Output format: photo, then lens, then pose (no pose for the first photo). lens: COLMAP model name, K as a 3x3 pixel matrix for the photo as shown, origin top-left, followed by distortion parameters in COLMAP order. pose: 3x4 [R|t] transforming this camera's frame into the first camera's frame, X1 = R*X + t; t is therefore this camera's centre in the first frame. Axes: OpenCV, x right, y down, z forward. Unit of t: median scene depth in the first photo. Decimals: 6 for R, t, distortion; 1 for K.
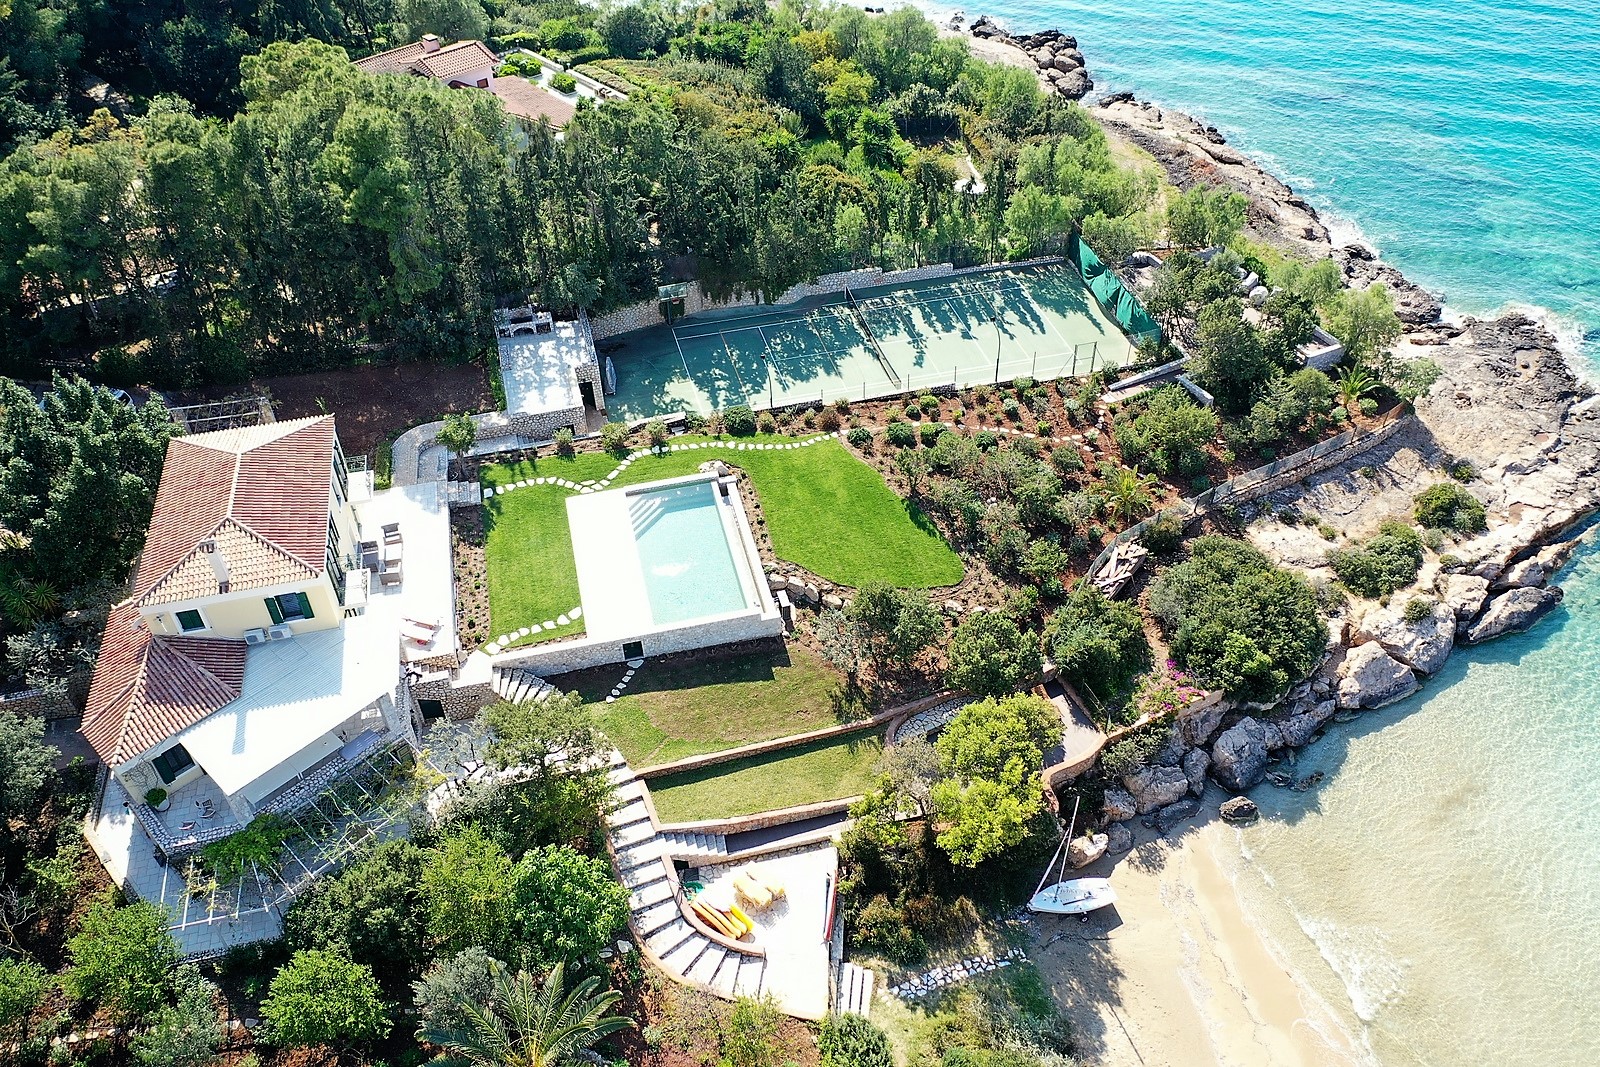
lens RADIAL K [[1268.6, 0, 808.3], [0, 1268.6, 535.3], [0, 0, 1]] dist [0.004009, 0.001889]
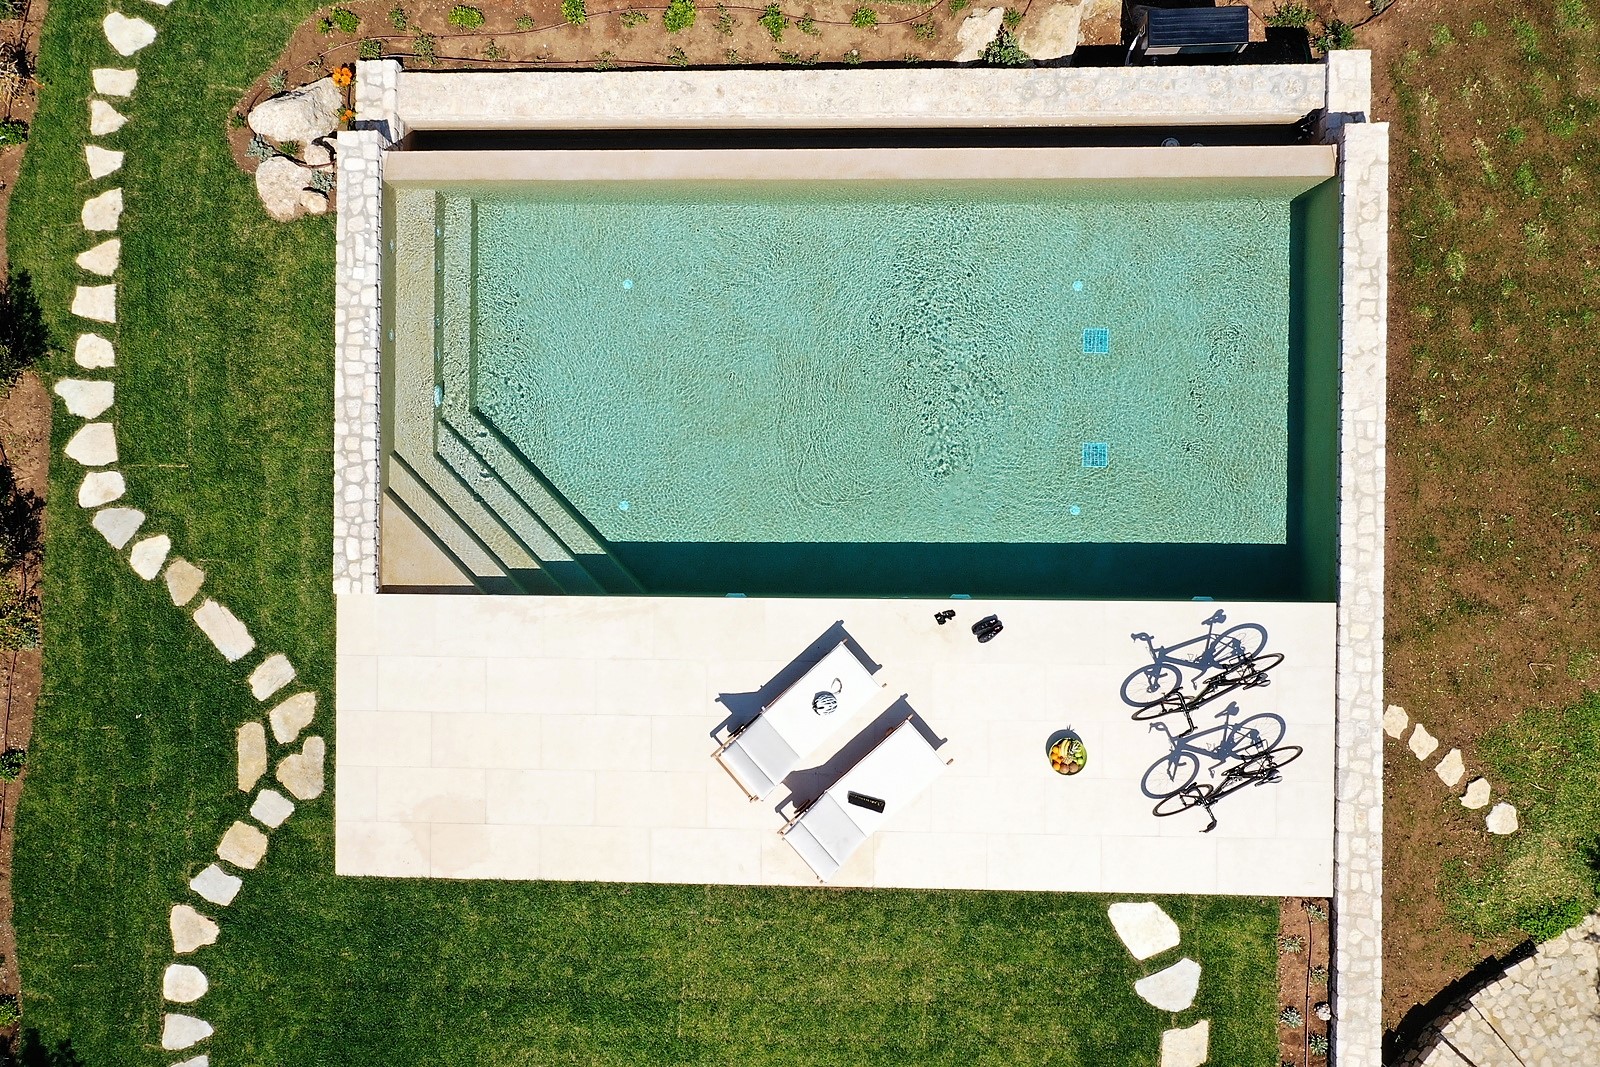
lens RADIAL K [[1268.6, 0, 808.3], [0, 1268.6, 535.3], [0, 0, 1]] dist [0.004009, 0.001889]
pose [[0.246573, -0.969030, 0.013536, -0.119832], [0.670709, 0.180713, 0.719369, -0.135714], [-0.699536, -0.168298, 0.694496, 0.802412]]
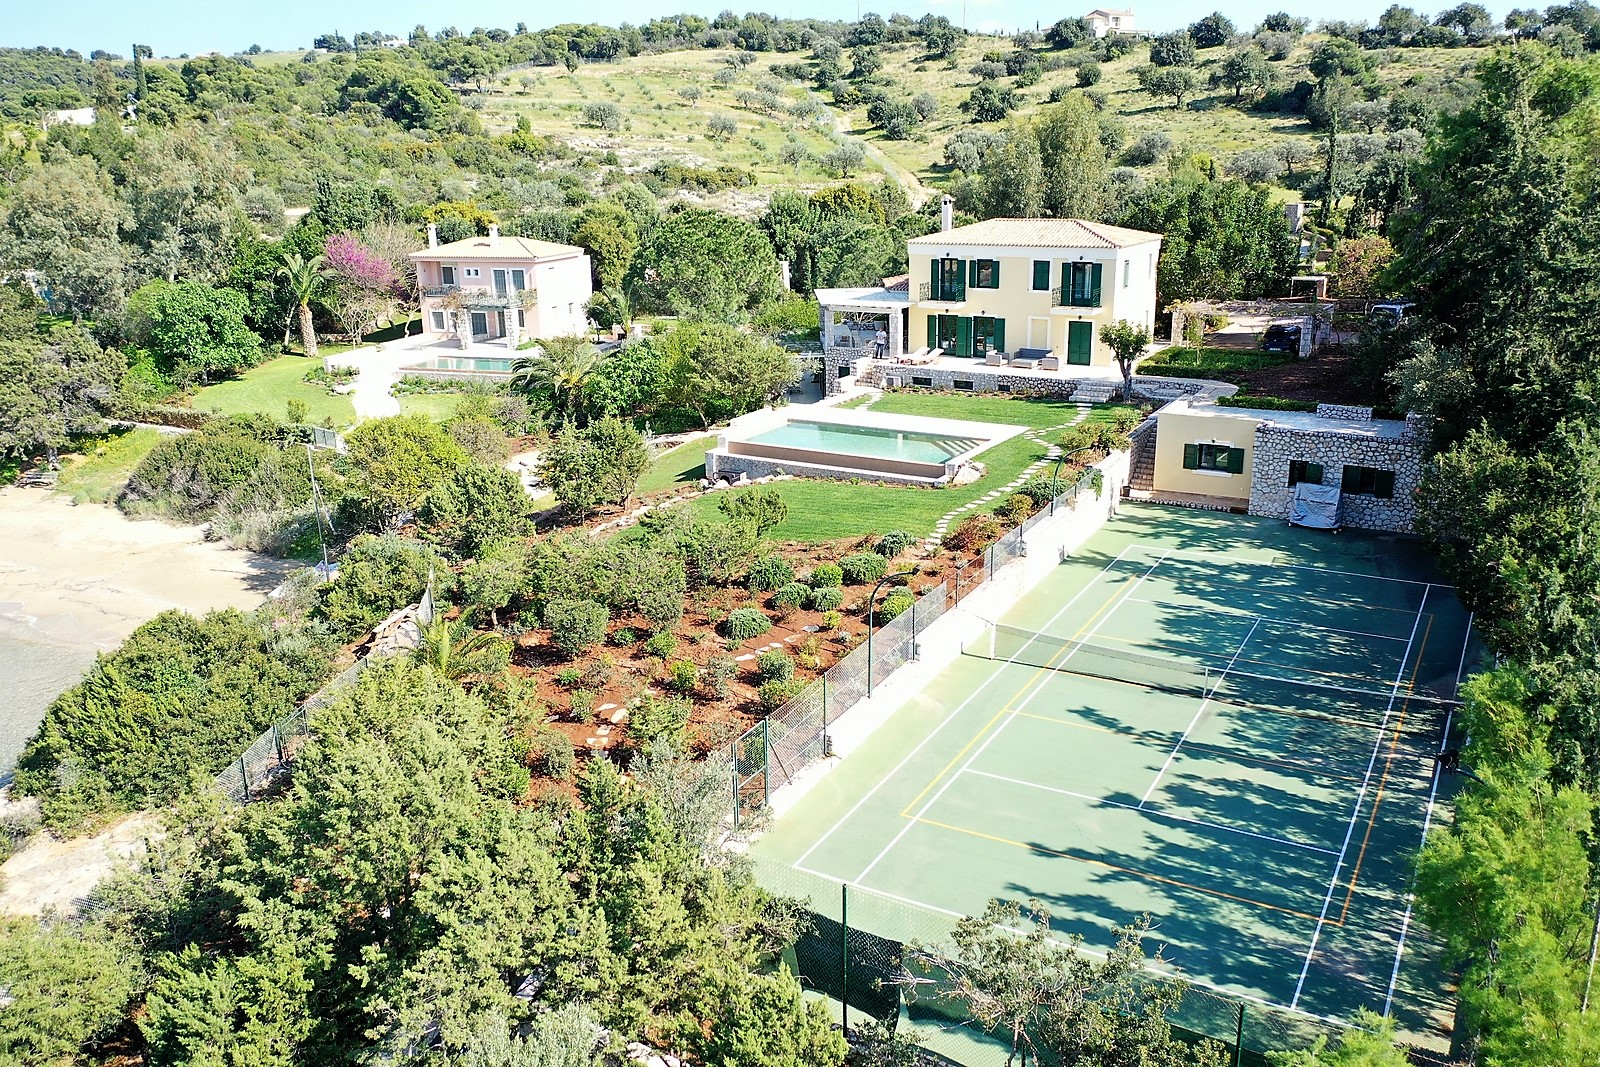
lens RADIAL K [[1268.6, 0, 808.3], [0, 1268.6, 535.3], [0, 0, 1]] dist [0.004009, 0.001889]
pose [[-0.700714, 0.240642, -0.671633, 0.482925], [-0.444132, 0.589609, 0.674617, -0.477370], [0.558342, 0.771008, -0.306271, 1.214050]]
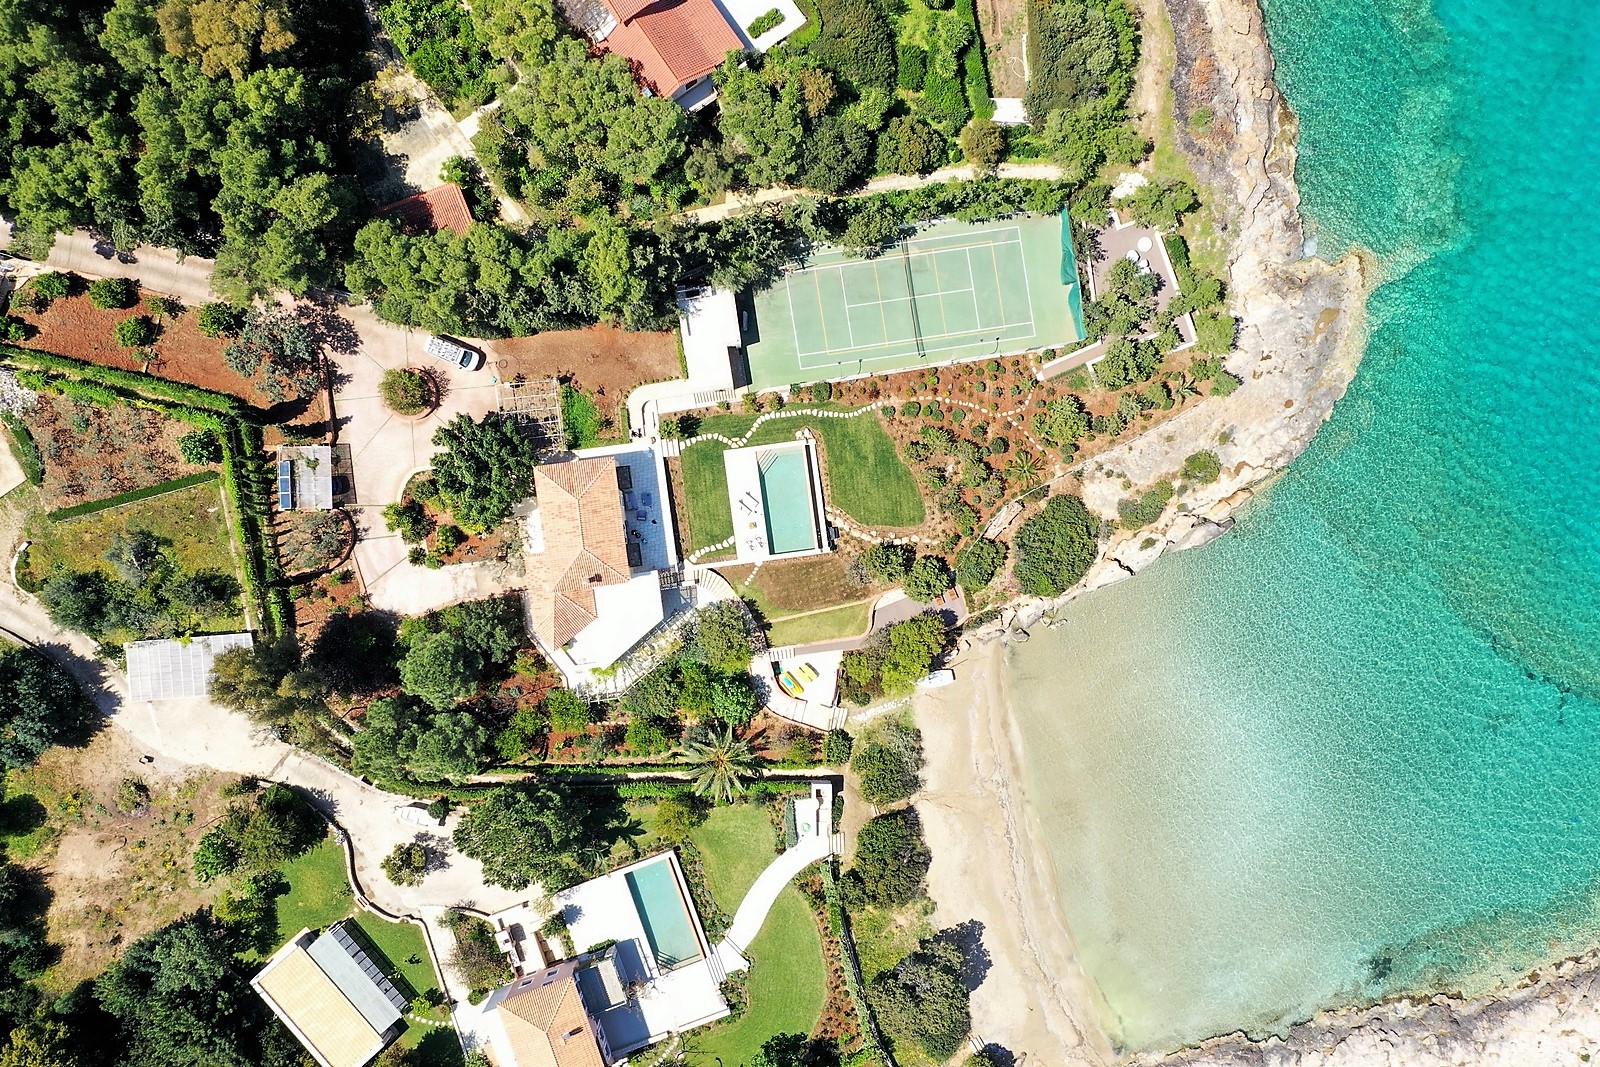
lens RADIAL K [[1268.6, 0, 808.3], [0, 1268.6, 535.3], [0, 0, 1]] dist [0.004009, 0.001889]
pose [[0.992114, 0.105372, 0.067868, -0.179346], [-0.120687, 0.657030, 0.744141, -1.330172], [0.033820, -0.746464, 0.664566, -0.317997]]
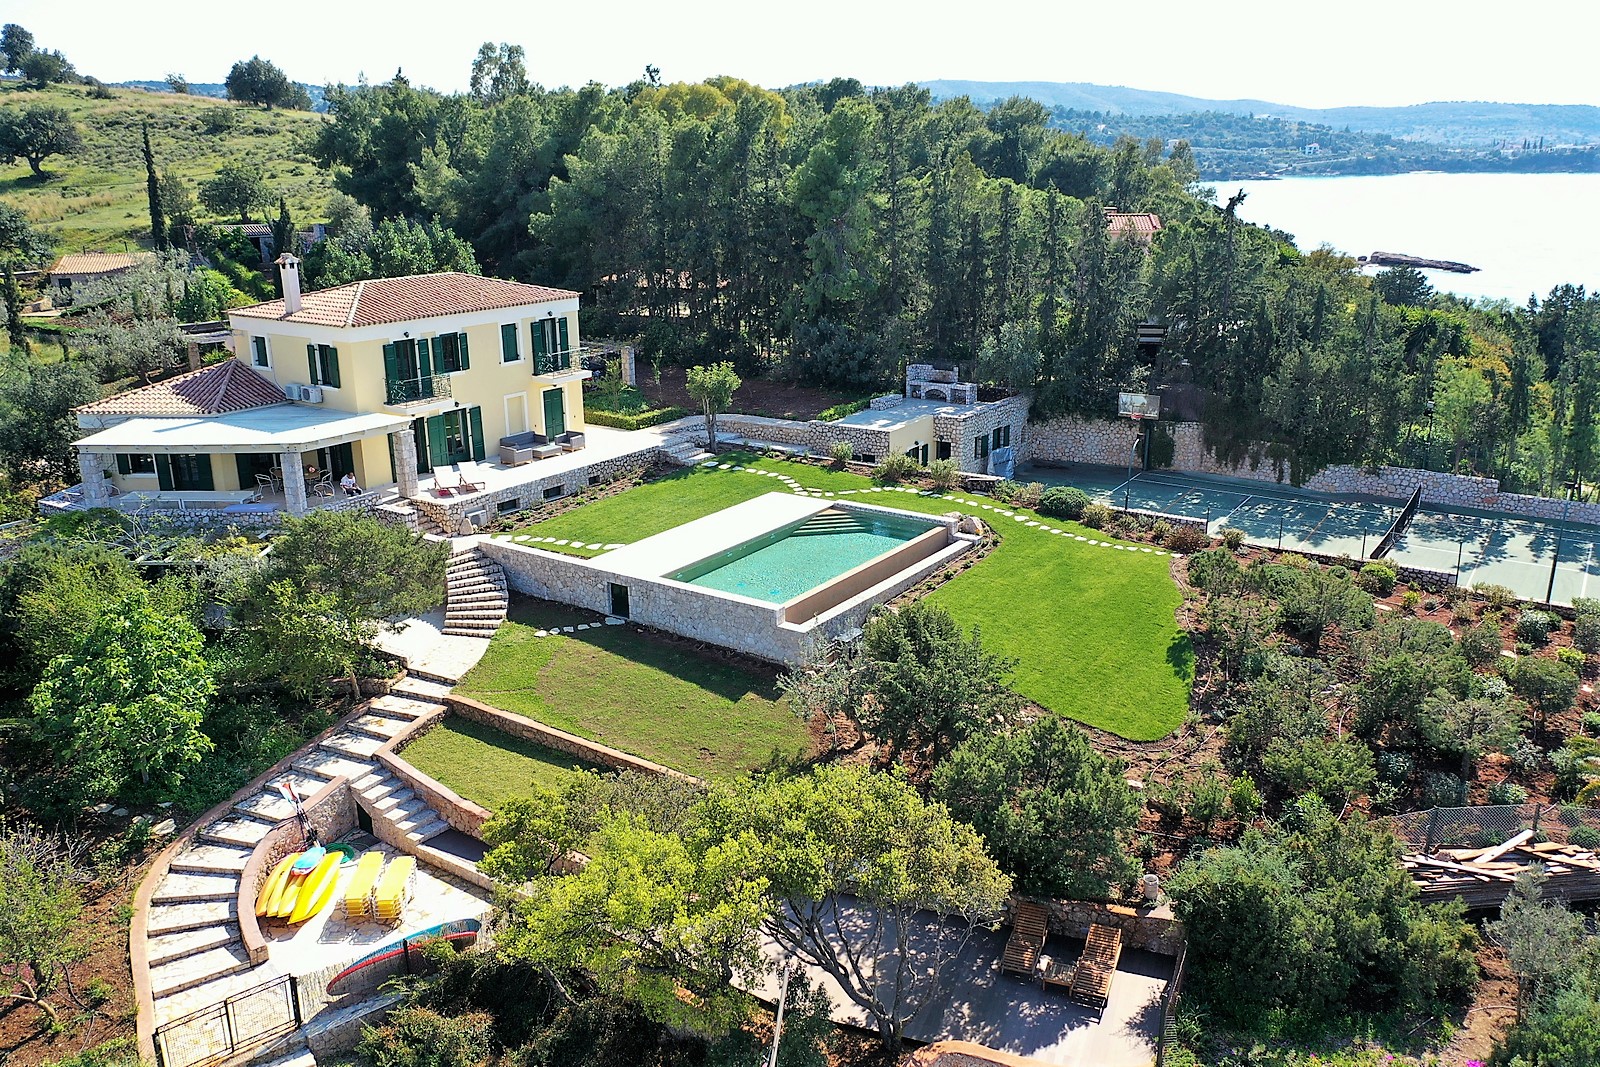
lens RADIAL K [[1268.6, 0, 808.3], [0, 1268.6, 535.3], [0, 0, 1]] dist [0.004009, 0.001889]
pose [[0.673668, 0.232017, -0.701669, 0.347834], [-0.492534, 0.848802, -0.192211, 0.124761], [0.550982, 0.475083, 0.686087, 0.507669]]
